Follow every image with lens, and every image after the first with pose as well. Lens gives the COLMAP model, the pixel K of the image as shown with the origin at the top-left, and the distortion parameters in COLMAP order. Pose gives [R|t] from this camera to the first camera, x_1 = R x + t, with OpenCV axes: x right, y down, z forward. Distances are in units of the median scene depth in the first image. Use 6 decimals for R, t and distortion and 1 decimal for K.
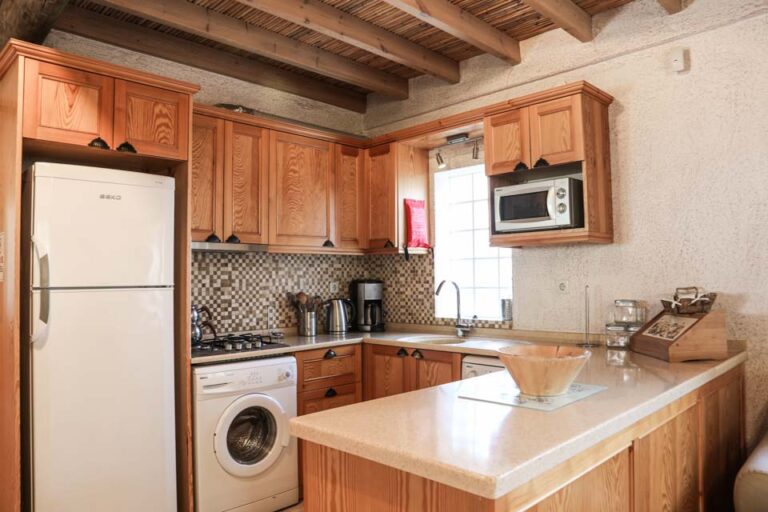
lens RADIAL K [[540.0, 0, 384.4], [0, 540.0, 261.7], [0, 0, 1]] dist [-0.121813, 0.069473]
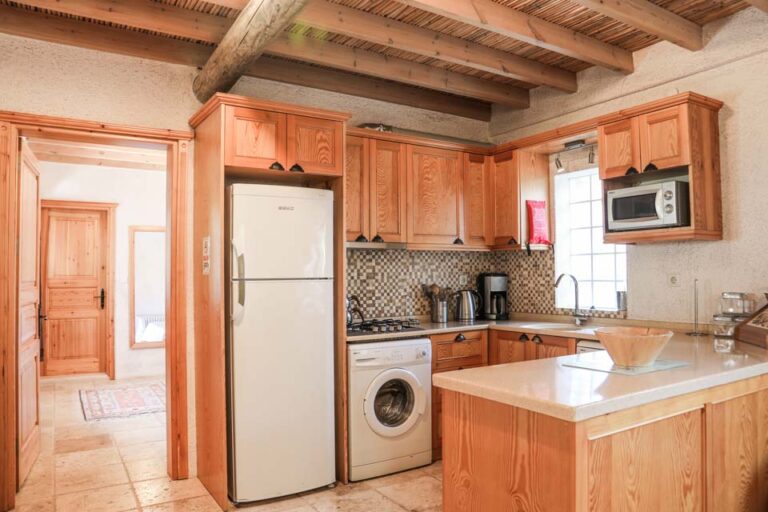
lens RADIAL K [[540.0, 0, 384.4], [0, 540.0, 261.7], [0, 0, 1]] dist [-0.121813, 0.069473]
pose [[0.972524, -0.002155, -0.232795, 0.010650], [0.004987, 0.999921, 0.011577, -0.005596], [0.232751, -0.012420, 0.972457, -0.168712]]
